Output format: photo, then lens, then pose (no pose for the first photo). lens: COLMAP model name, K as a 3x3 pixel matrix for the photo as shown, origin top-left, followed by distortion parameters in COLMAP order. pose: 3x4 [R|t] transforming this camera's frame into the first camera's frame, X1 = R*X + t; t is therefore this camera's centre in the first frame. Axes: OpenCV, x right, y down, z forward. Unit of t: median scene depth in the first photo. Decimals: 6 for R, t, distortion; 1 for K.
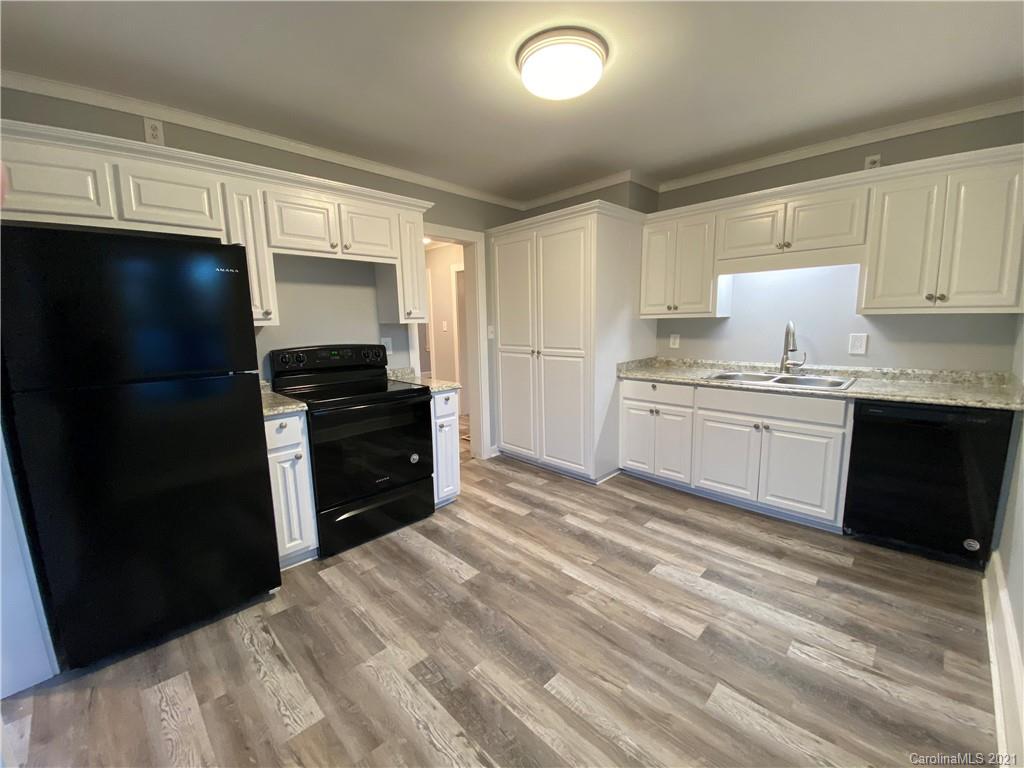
lens RADIAL K [[419.1, 0, 512.1], [0, 419.1, 383.7], [0, 0, 1]] dist [0.009695, -0.013016]
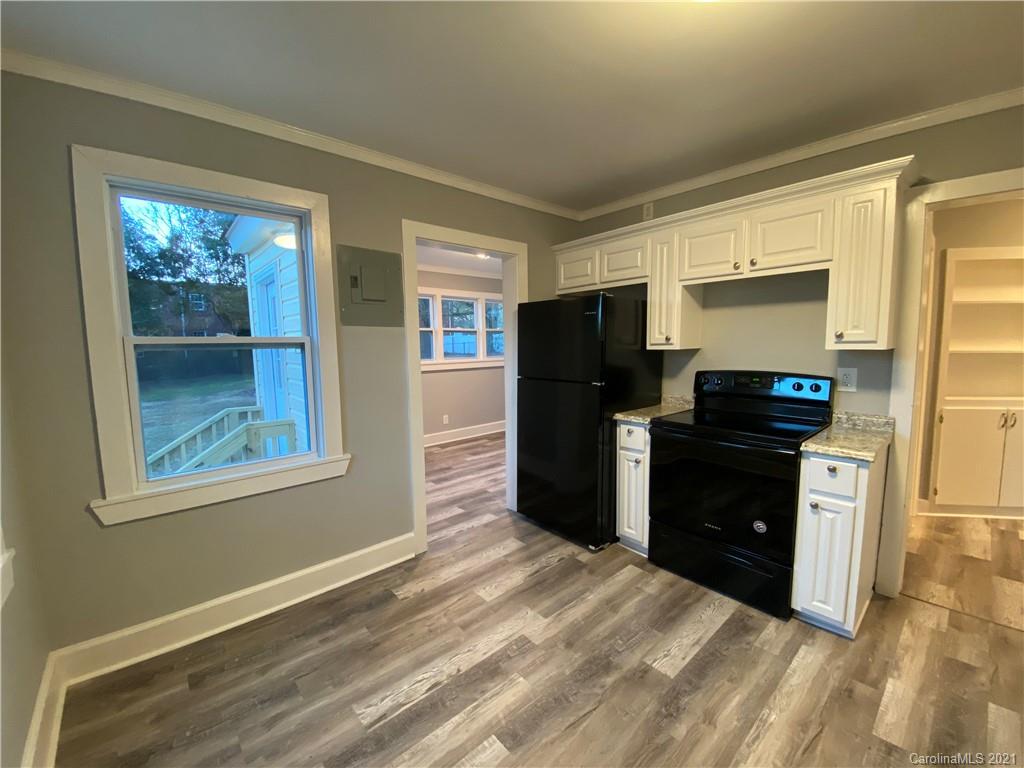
lens RADIAL K [[419.1, 0, 510.7], [0, 419.1, 381.3], [0, 0, 1]] dist [0.009695, -0.013016]
pose [[-0.074283, 0.113142, -0.990798, 0.532161], [-0.132695, 0.983587, 0.122268, -0.116329], [0.988369, 0.140557, -0.058051, 0.556533]]
